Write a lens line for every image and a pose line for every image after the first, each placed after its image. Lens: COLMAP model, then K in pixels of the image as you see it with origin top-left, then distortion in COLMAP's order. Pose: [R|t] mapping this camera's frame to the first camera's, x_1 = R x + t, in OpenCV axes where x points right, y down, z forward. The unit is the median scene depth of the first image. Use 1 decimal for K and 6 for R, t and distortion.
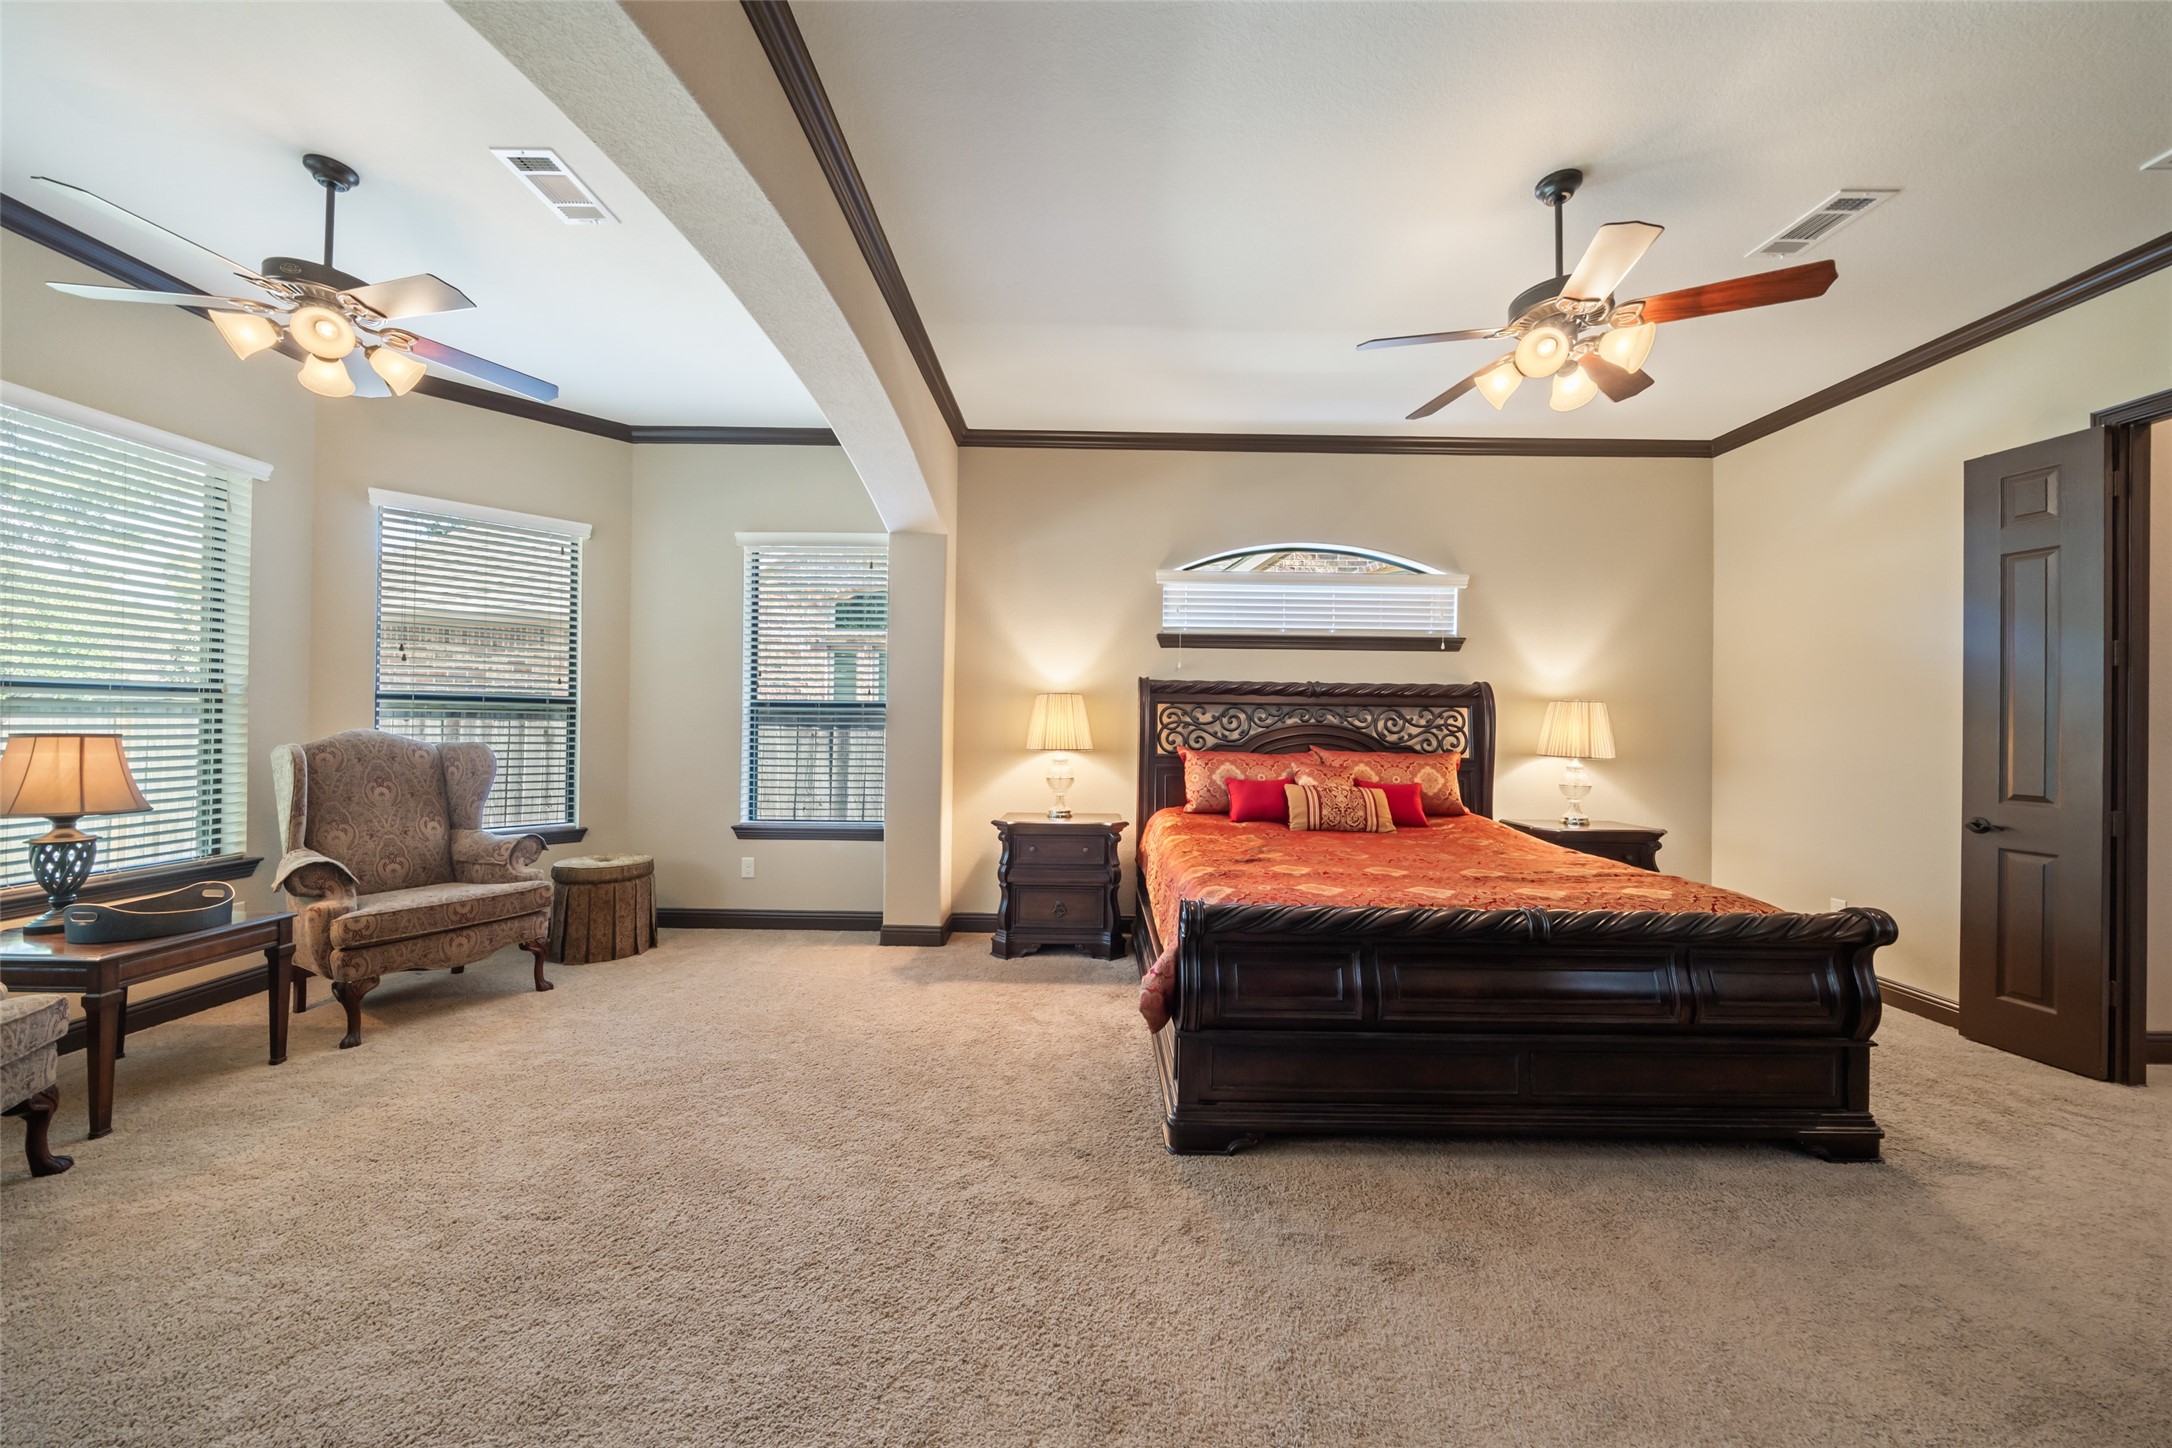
lens RADIAL K [[738.2, 0, 1084.1], [0, 738.2, 722.1], [0, 0, 1]] dist [0.000348, -0.000053]
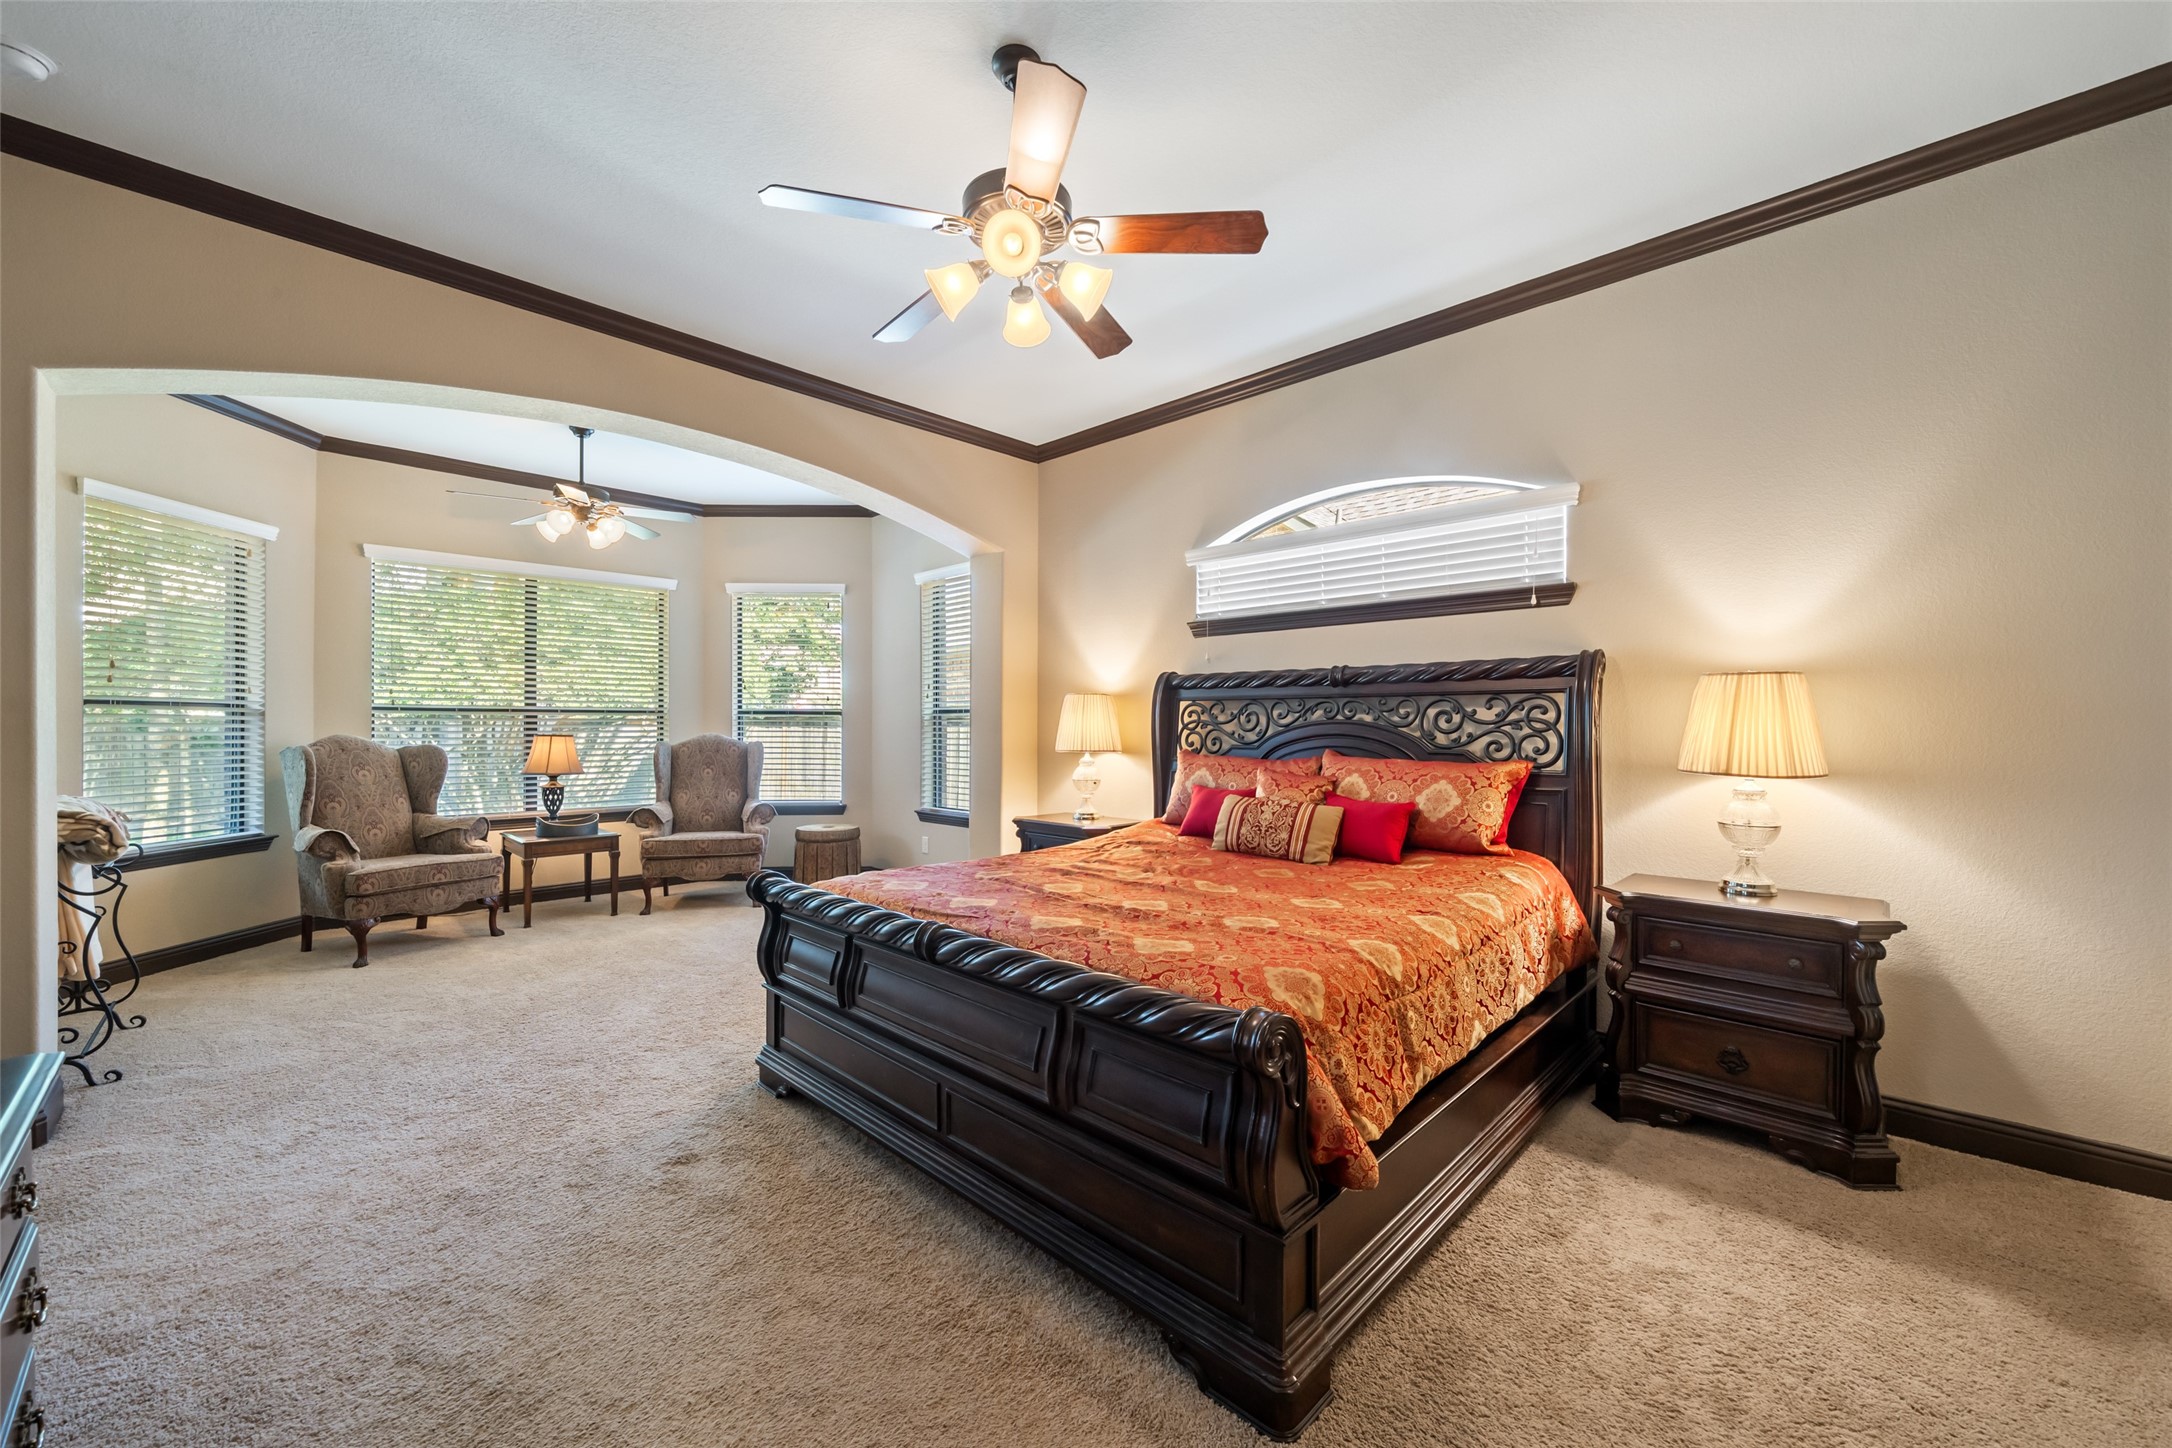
lens RADIAL K [[834.2, 0, 1085.2], [0, 834.2, 725.1], [0, 0, 1]] dist [0.015388, 0.000013]
pose [[0.722256, -0.011089, -0.691537, 0.720802], [0.010540, 0.999932, -0.005025, 0.008105], [0.691545, -0.003660, 0.722324, 0.188367]]
